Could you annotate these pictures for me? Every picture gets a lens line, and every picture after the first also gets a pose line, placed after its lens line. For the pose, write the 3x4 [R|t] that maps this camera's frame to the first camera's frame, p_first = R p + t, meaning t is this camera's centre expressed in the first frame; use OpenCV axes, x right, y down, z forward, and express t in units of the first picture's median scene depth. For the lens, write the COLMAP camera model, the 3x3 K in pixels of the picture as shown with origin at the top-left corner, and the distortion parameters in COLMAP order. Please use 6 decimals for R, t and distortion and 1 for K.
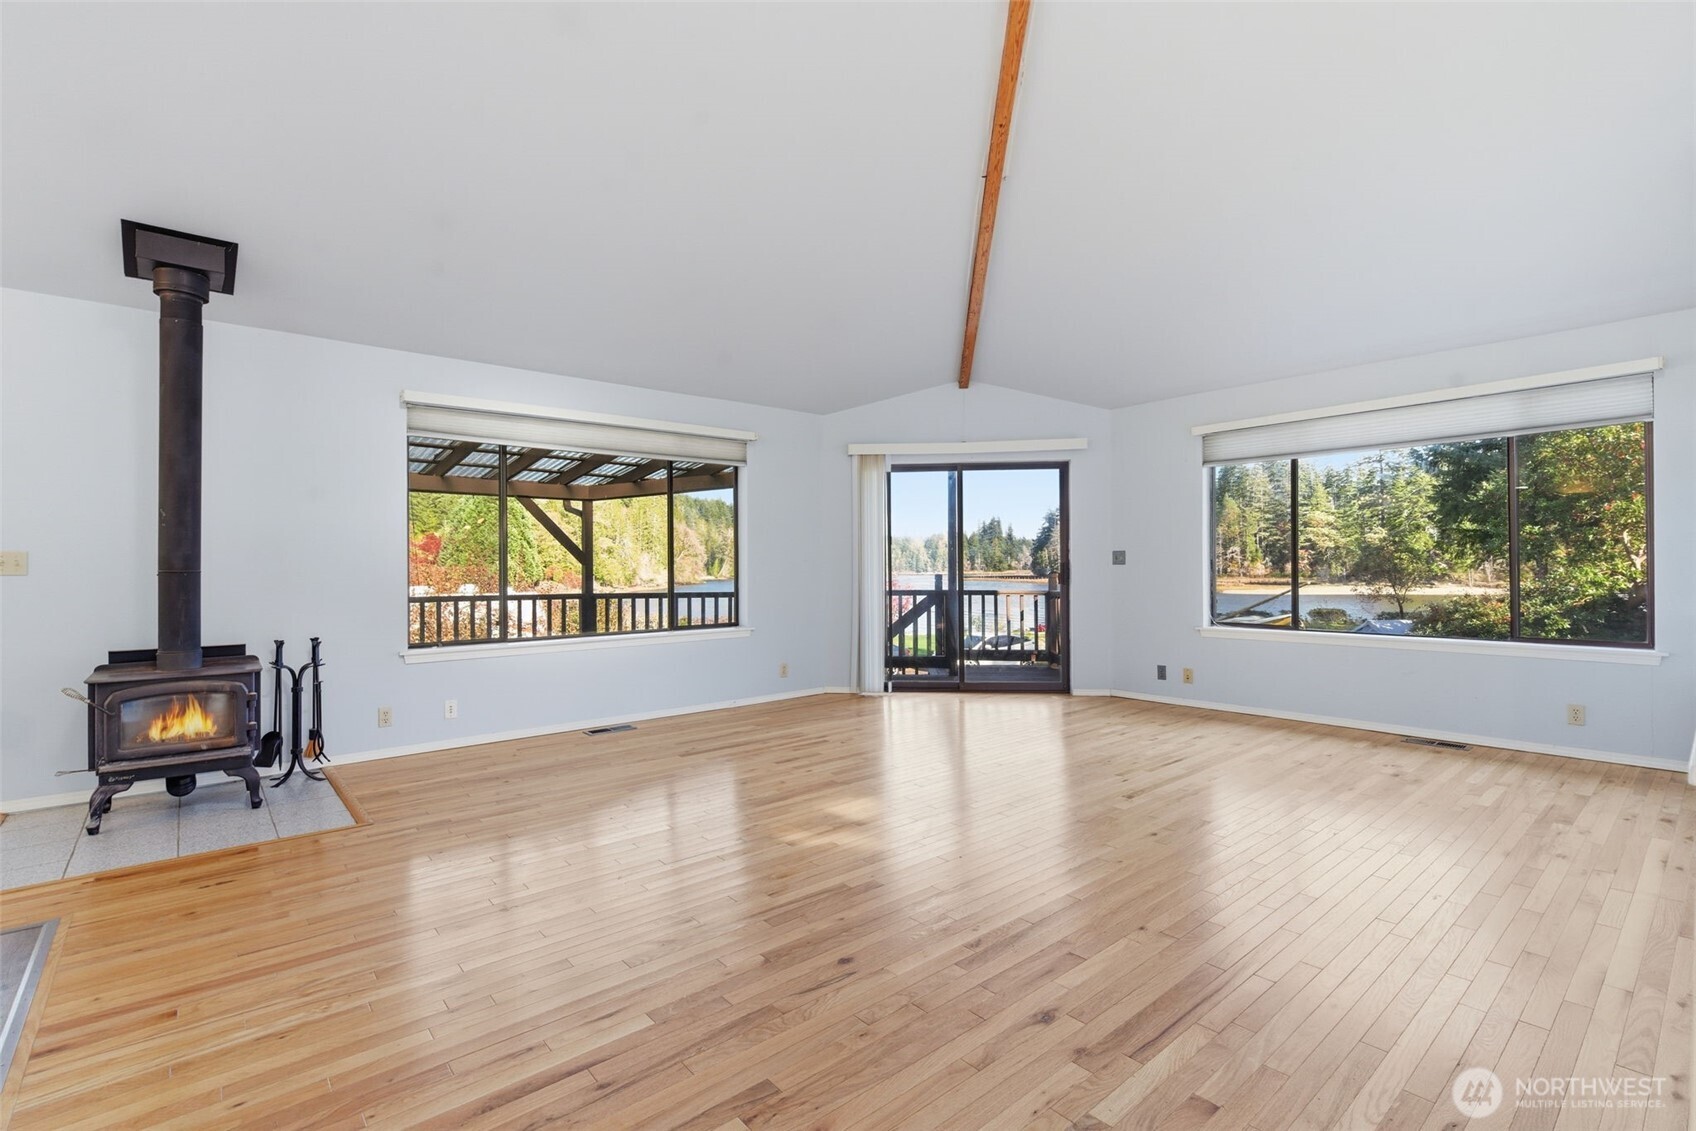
lens RADIAL K [[785.0, 0, 833.1], [0, 785.0, 566.8], [0, 0, 1]] dist [0.003420, -0.001897]
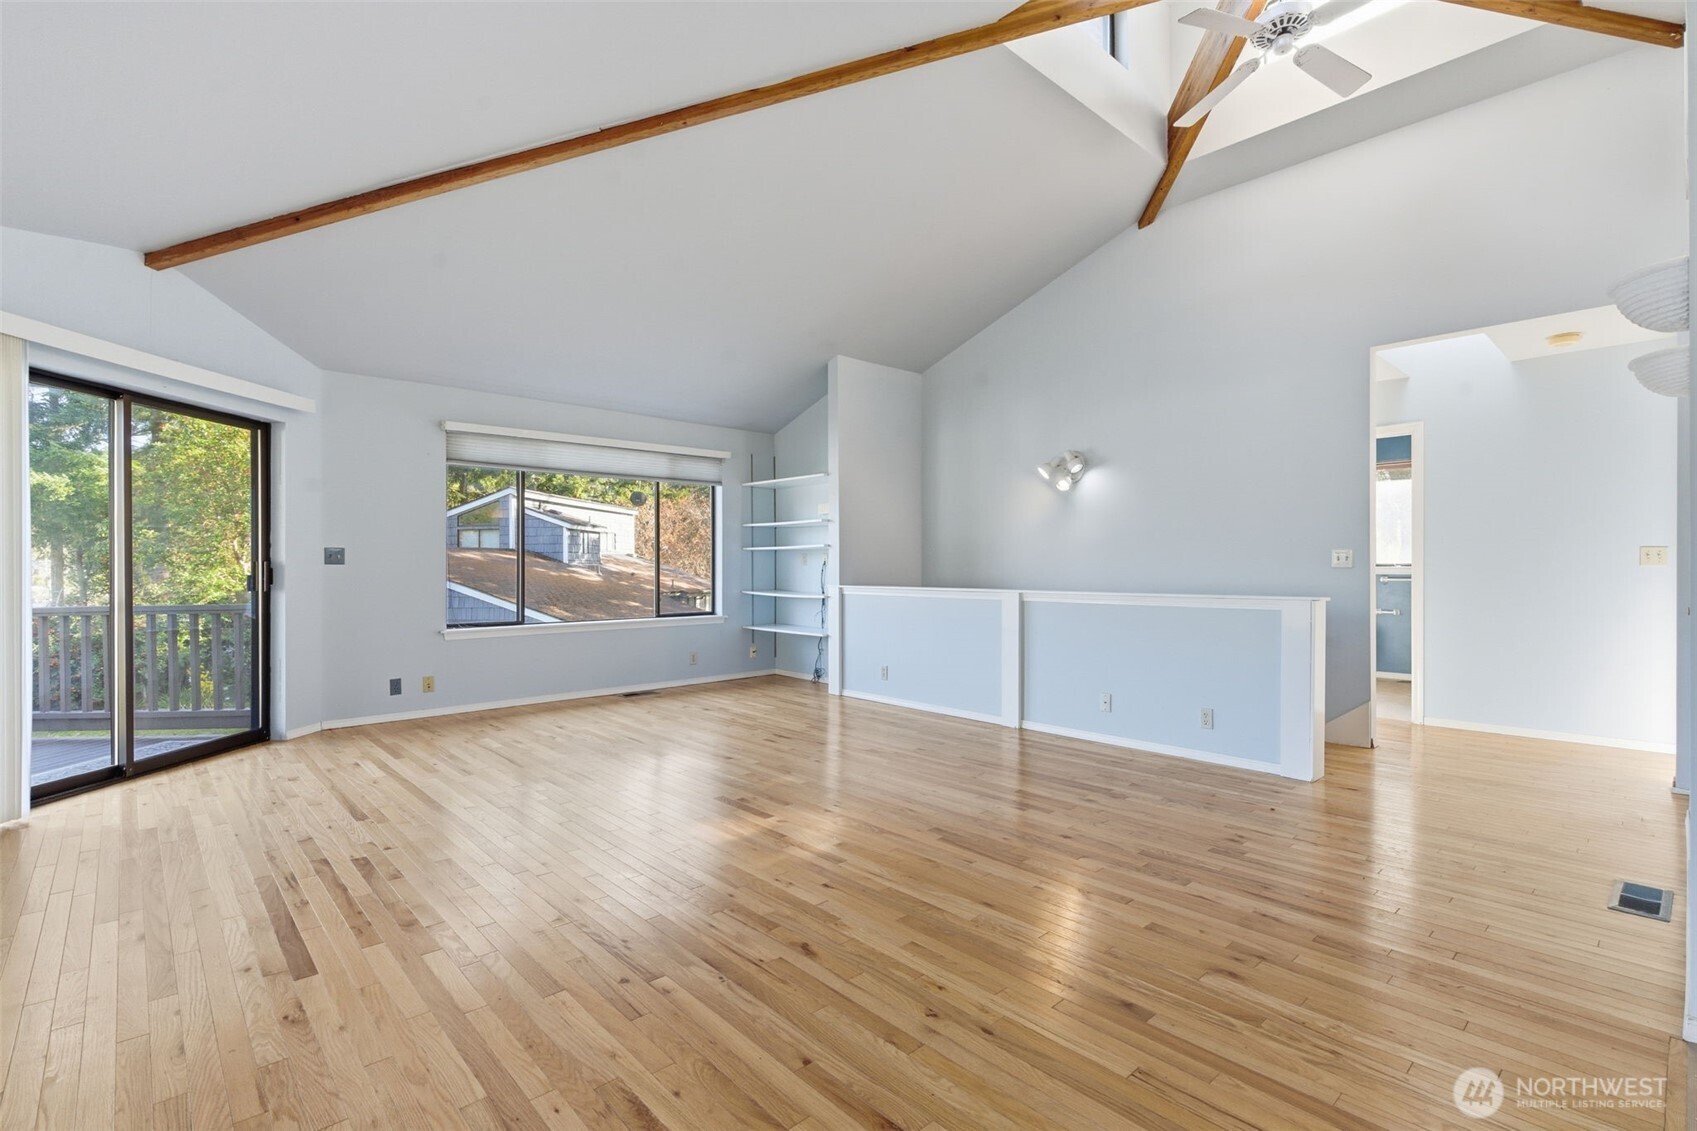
lens RADIAL K [[785.4, 0, 876.6], [0, 785.4, 564.1], [0, 0, 1]] dist [0.003420, -0.001897]
pose [[-0.079513, 0.008971, 0.996793, -0.486928], [0.001951, 0.999959, -0.008844, 0.005609], [-0.996832, 0.001242, -0.079527, 0.510766]]
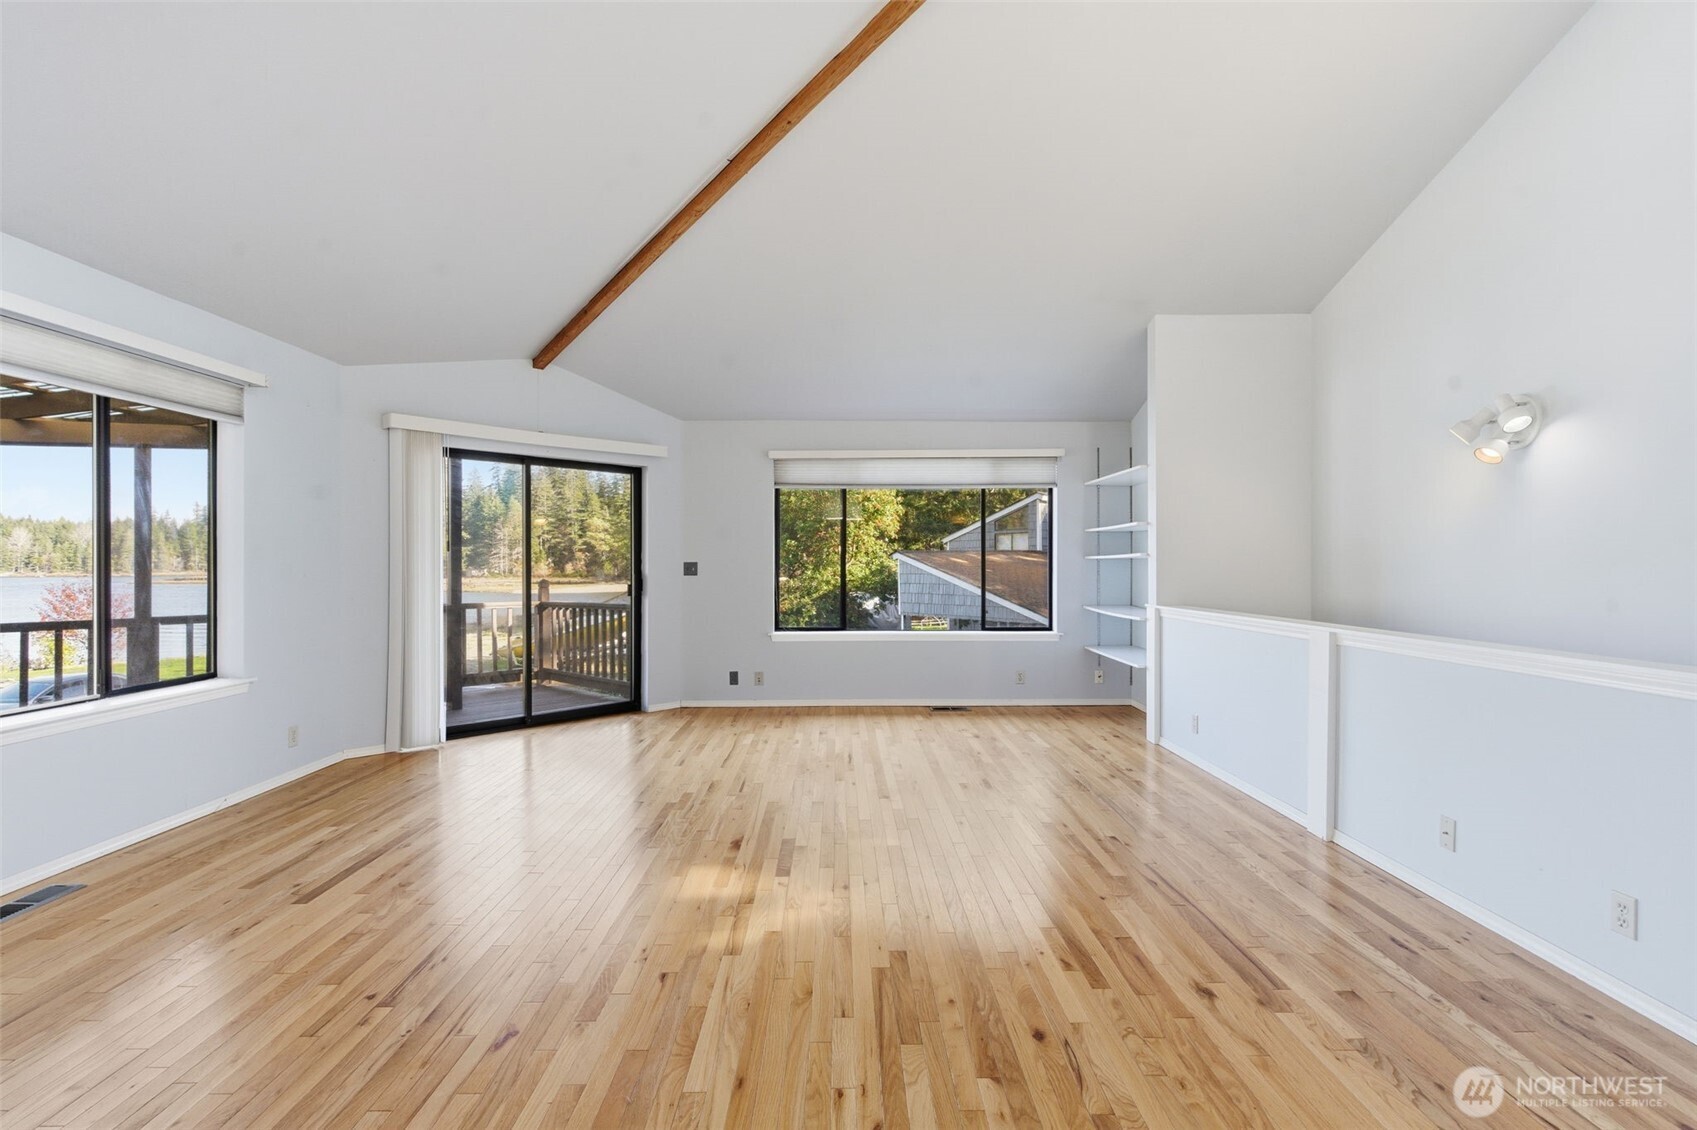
lens RADIAL K [[785.4, 0, 851.8], [0, 785.4, 563.3], [0, 0, 1]] dist [0.003420, -0.001897]
pose [[0.623384, 0.007169, 0.781883, -0.292668], [-0.004261, 0.999974, -0.005772, -0.013505], [-0.781904, 0.000267, 0.623399, 0.211239]]
